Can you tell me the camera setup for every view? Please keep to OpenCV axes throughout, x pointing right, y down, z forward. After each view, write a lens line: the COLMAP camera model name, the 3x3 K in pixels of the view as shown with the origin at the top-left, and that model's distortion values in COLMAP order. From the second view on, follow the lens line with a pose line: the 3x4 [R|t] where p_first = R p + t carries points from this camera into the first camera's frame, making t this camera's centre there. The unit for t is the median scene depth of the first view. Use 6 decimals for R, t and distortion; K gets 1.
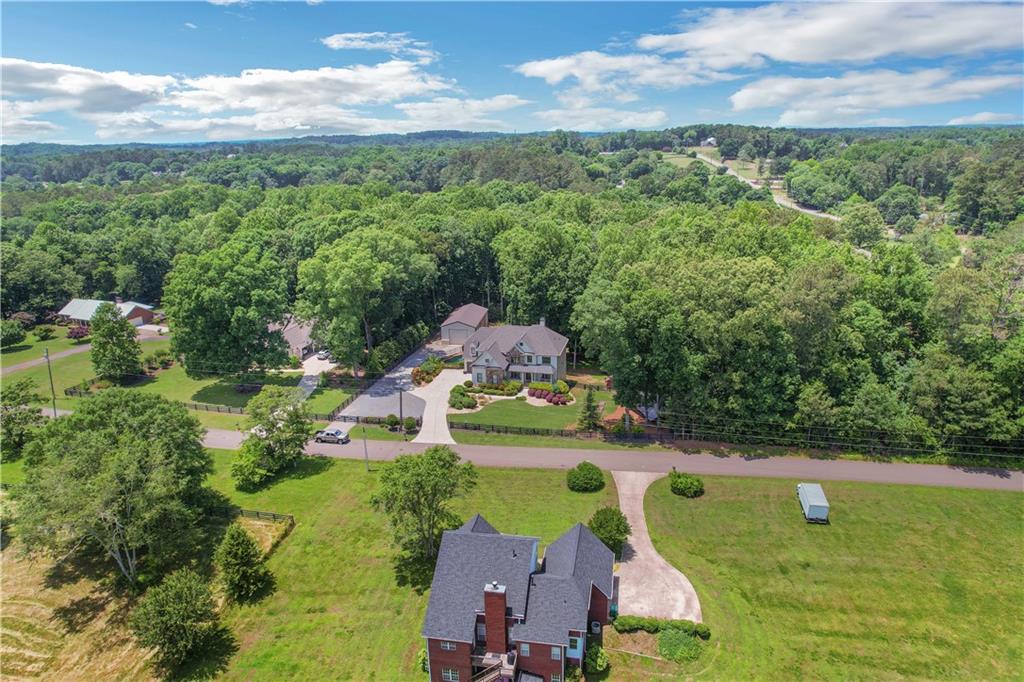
lens RADIAL K [[654.6, 0, 517.4], [0, 654.6, 345.1], [0, 0, 1]] dist [-0.078763, 0.070969]
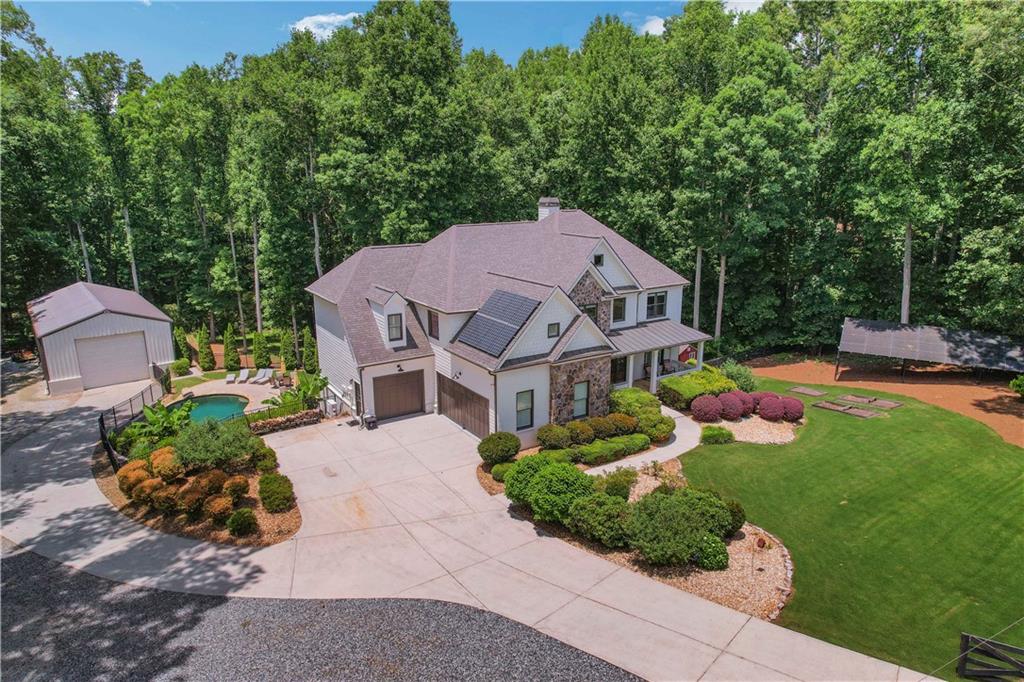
lens RADIAL K [[657.5, 0, 517.1], [0, 657.5, 344.2], [0, 0, 1]] dist [-0.078858, 0.072537]
pose [[0.689582, -0.165617, 0.705016, -0.220033], [0.215843, 0.976258, 0.018217, 0.020878], [-0.691294, 0.139611, 0.708958, 0.812098]]
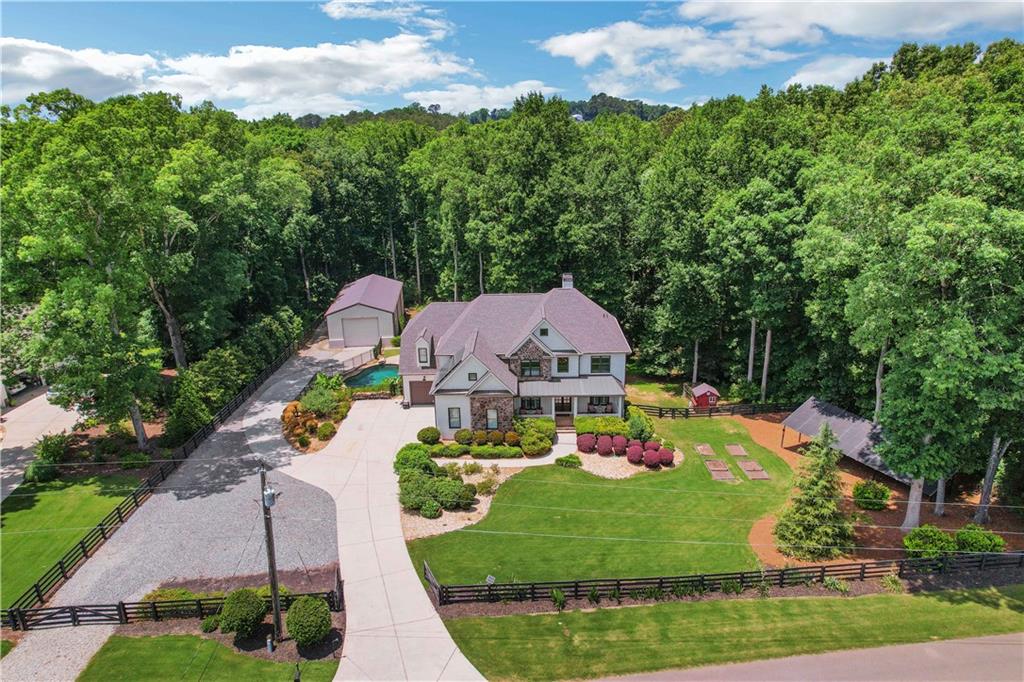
lens RADIAL K [[654.6, 0, 517.4], [0, 654.6, 345.1], [0, 0, 1]] dist [-0.078763, 0.070969]
pose [[0.973208, -0.072401, 0.218230, -0.104353], [0.071364, 0.997370, 0.012644, 0.000433], [-0.218571, 0.003268, 0.975815, 0.569413]]
